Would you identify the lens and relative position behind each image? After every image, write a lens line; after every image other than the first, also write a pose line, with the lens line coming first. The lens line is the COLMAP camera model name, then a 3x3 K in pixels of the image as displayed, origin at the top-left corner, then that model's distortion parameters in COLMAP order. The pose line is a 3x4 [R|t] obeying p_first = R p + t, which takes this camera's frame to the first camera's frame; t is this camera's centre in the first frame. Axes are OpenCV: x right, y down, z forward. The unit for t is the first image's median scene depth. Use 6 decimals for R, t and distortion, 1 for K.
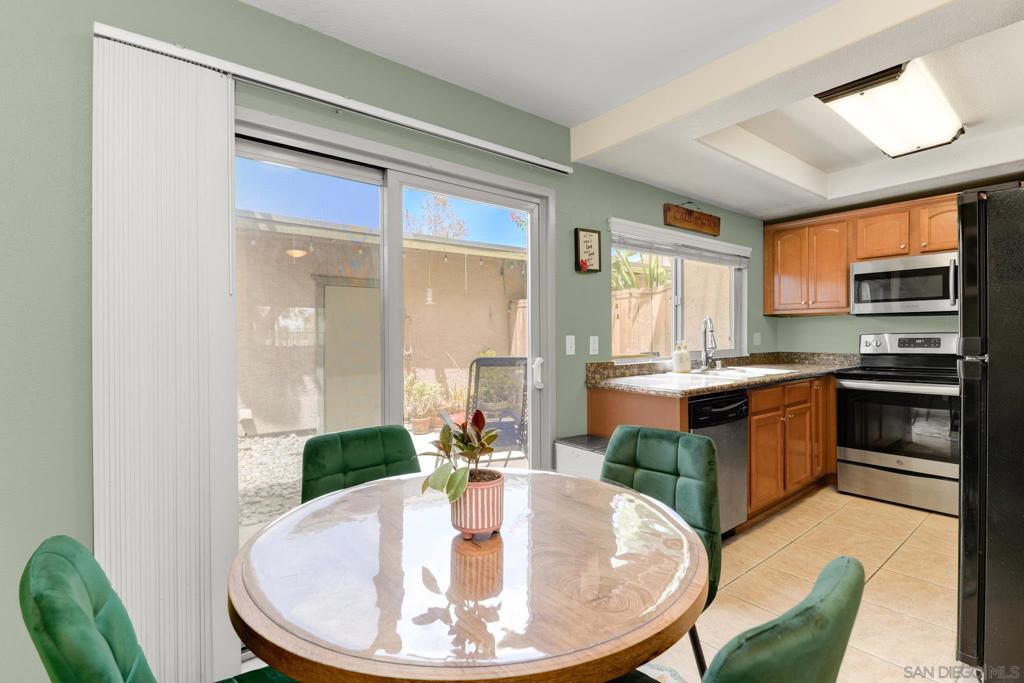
lens RADIAL K [[462.6, 0, 507.2], [0, 462.6, 336.2], [0, 0, 1]] dist [-0.003631, -0.000337]
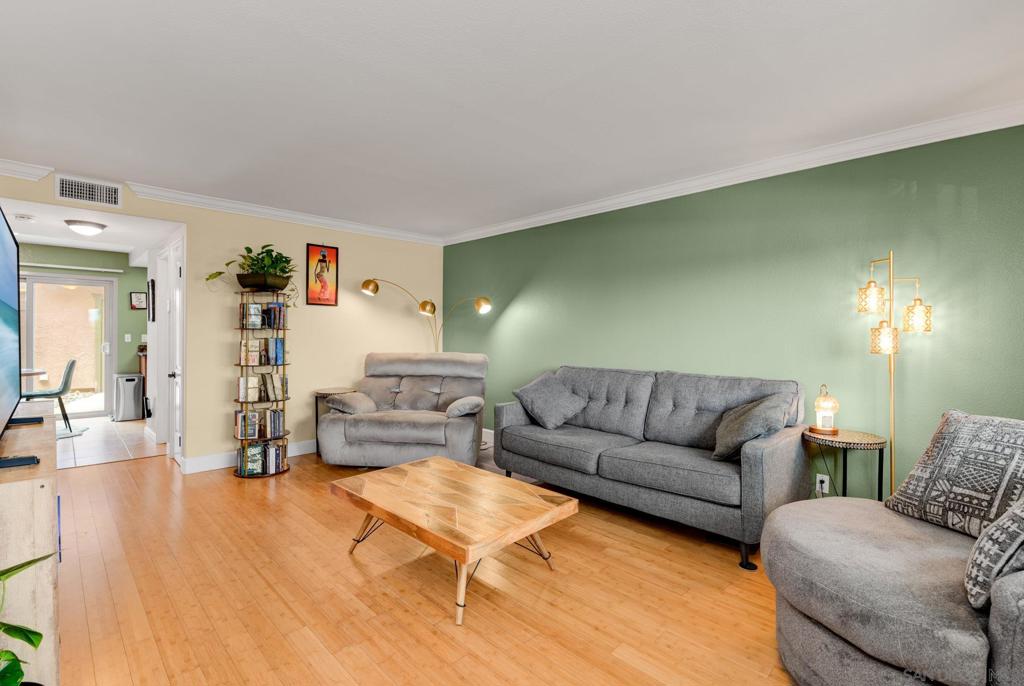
lens RADIAL K [[462.6, 0, 507.2], [0, 462.6, 337.7], [0, 0, 1]] dist [-0.003631, -0.000337]
pose [[0.994914, 0.017824, 0.099135, 1.958721], [-0.018656, 0.999798, 0.007469, -0.039647], [-0.098981, -0.009280, 0.995046, -1.745849]]
